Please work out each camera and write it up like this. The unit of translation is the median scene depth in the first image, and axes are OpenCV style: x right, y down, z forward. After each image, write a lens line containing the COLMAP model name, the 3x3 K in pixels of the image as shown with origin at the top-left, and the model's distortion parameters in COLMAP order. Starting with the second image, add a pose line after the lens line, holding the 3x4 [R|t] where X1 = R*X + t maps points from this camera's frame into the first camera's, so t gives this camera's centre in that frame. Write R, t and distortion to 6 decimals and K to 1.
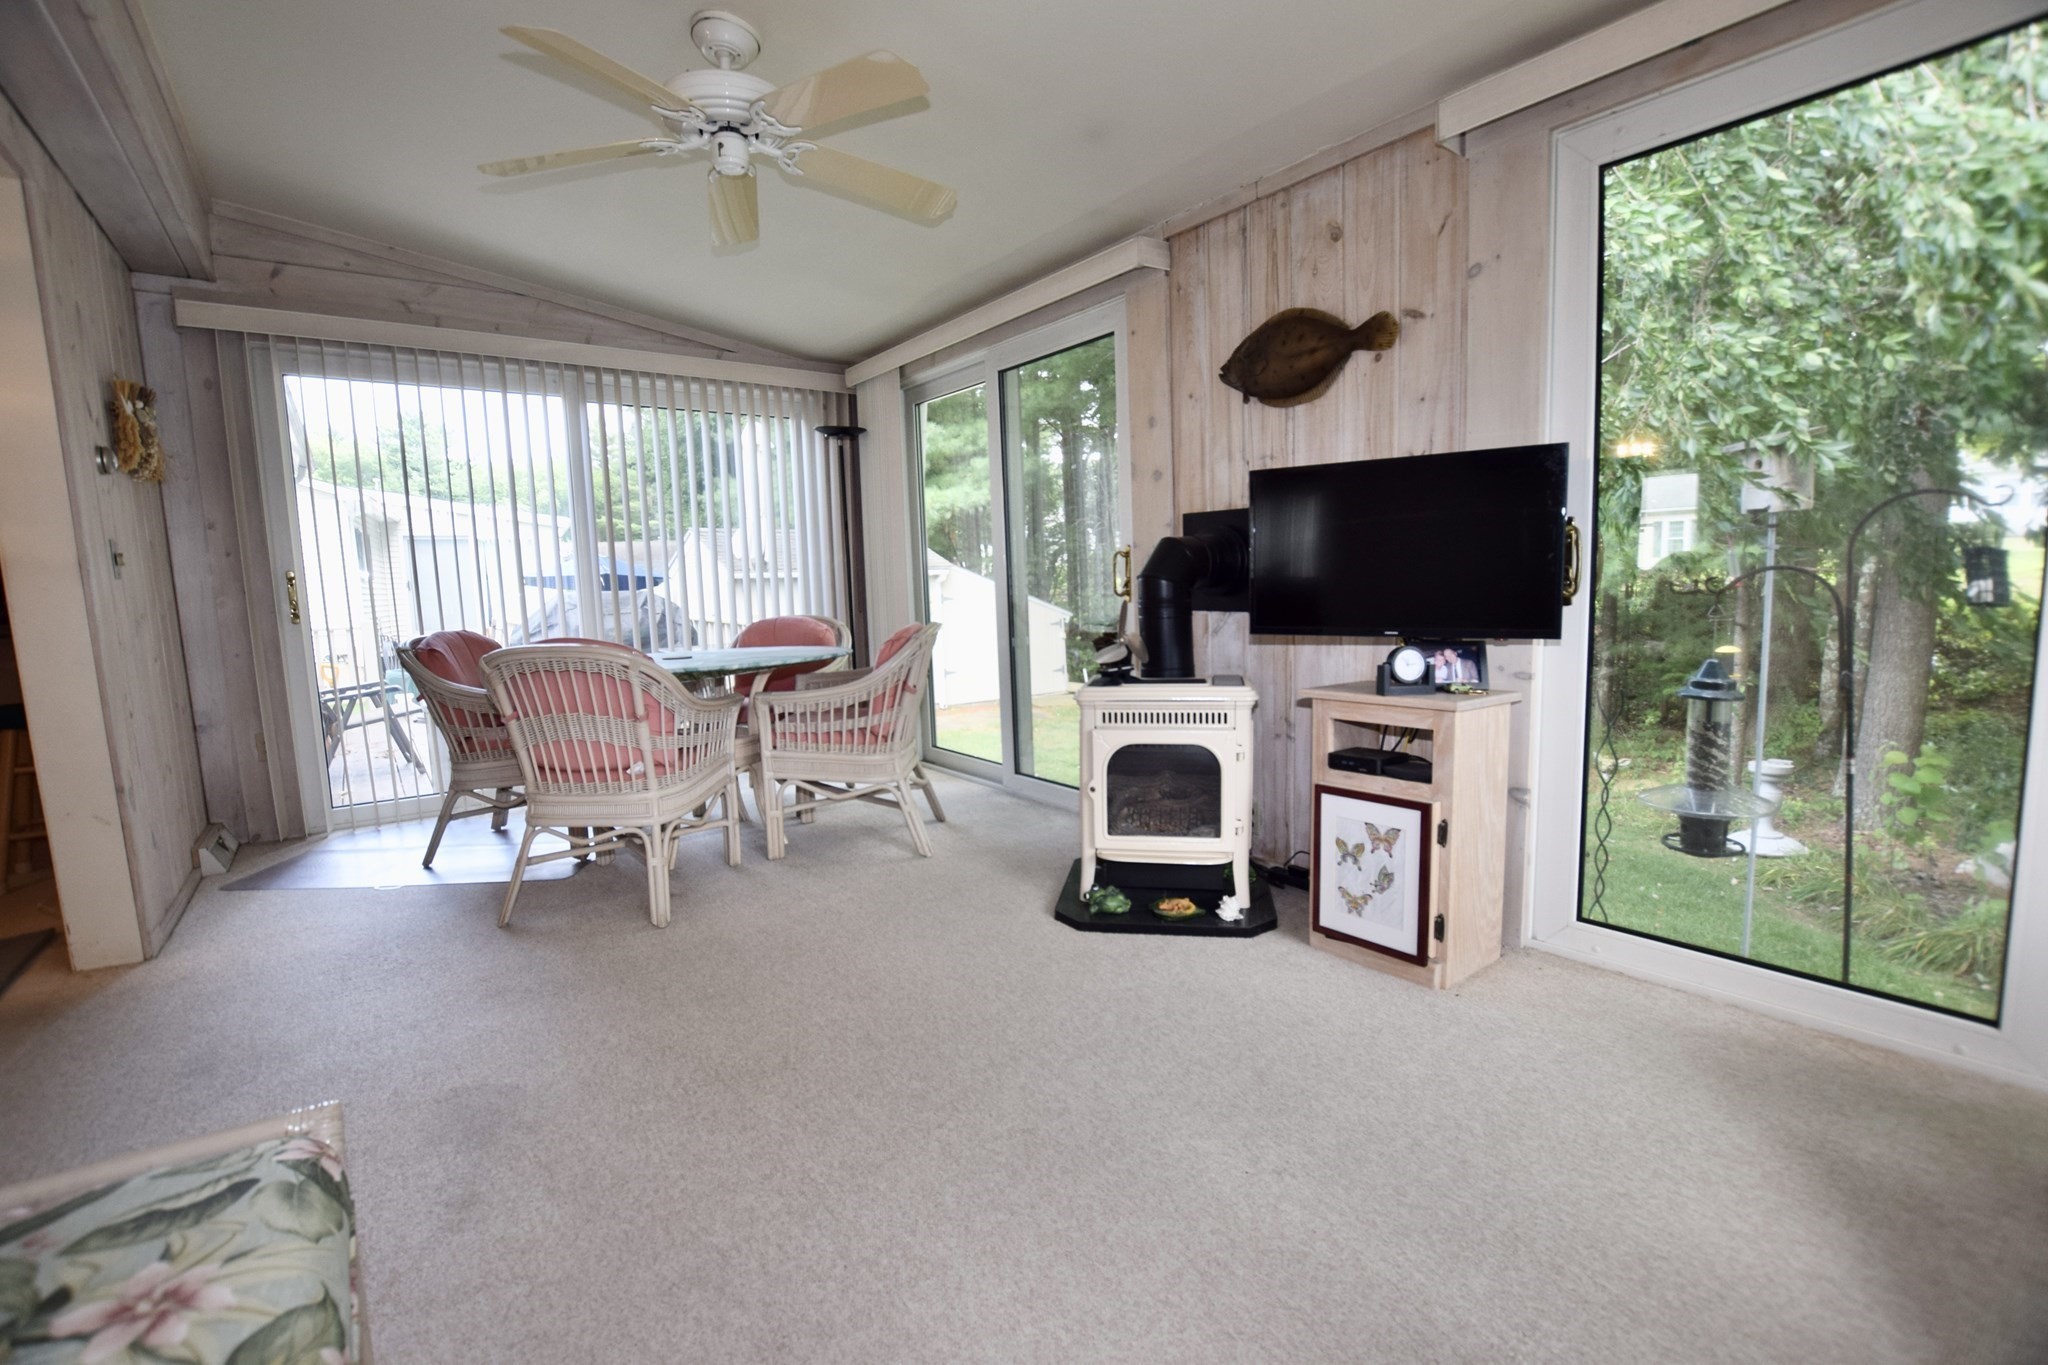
lens RADIAL K [[900.7, 0, 1024.0], [0, 900.7, 682.5], [0, 0, 1]] dist [-0.027758, -0.000013]
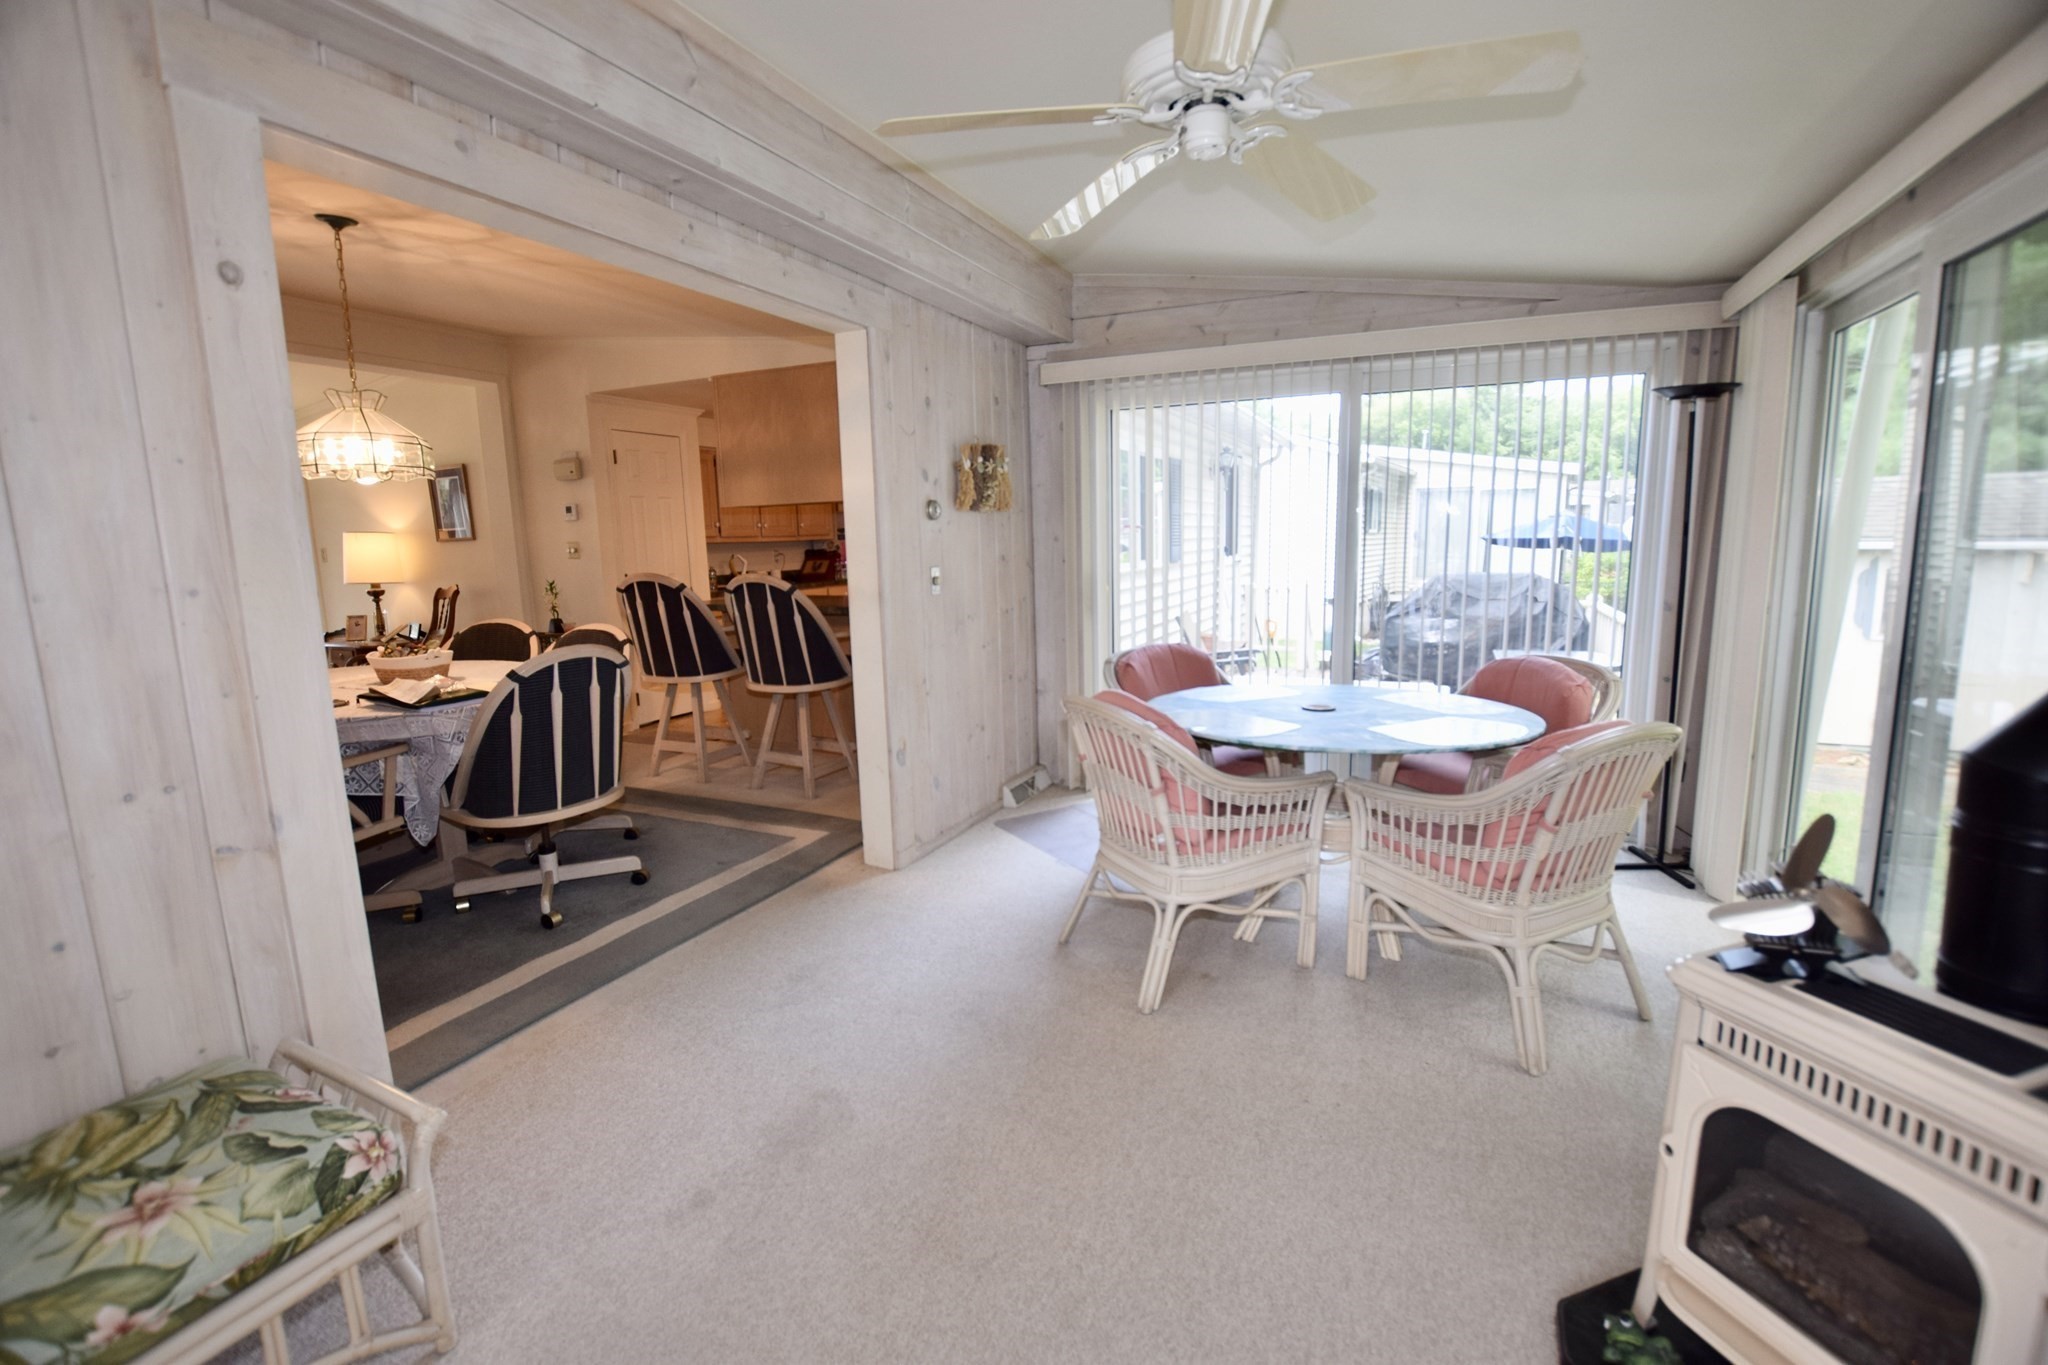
lens RADIAL K [[900.7, 0, 1024.0], [0, 900.7, 682.5], [0, 0, 1]] dist [-0.027758, -0.000013]
pose [[0.478626, 0.156043, -0.864042, 0.242891], [-0.092812, 0.987559, 0.126937, -0.145665], [0.873100, 0.019439, 0.487154, 0.350230]]
